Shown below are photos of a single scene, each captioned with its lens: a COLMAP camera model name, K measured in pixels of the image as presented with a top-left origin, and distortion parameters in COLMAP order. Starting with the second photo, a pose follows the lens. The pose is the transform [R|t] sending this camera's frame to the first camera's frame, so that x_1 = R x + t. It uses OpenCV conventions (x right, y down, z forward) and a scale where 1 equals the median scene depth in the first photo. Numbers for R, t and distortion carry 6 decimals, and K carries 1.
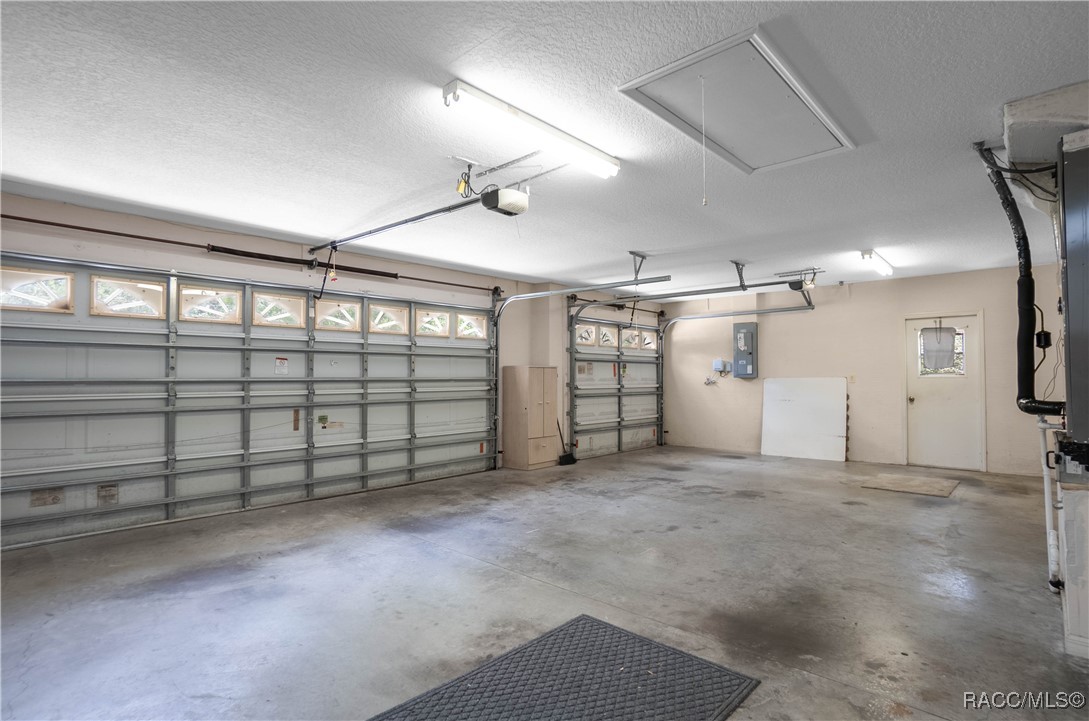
lens RADIAL K [[542.6, 0, 541.5], [0, 542.6, 372.5], [0, 0, 1]] dist [-0.020275, 0.001321]
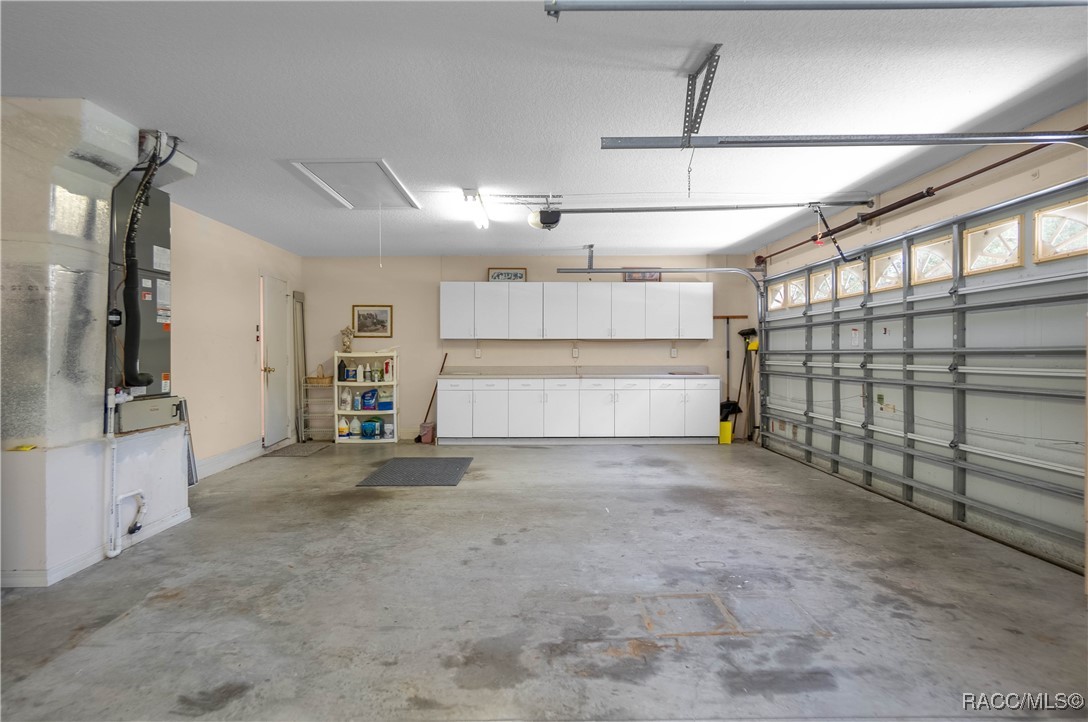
lens RADIAL K [[641.4, 0, 544.0], [0, 641.4, 361.0], [0, 0, 1]] dist [0.000469, -0.000051]
pose [[-0.717098, 0.012772, -0.696855, 0.751808], [0.011612, 0.999912, 0.006377, 0.017415], [0.696876, -0.003519, -0.717183, 1.531665]]
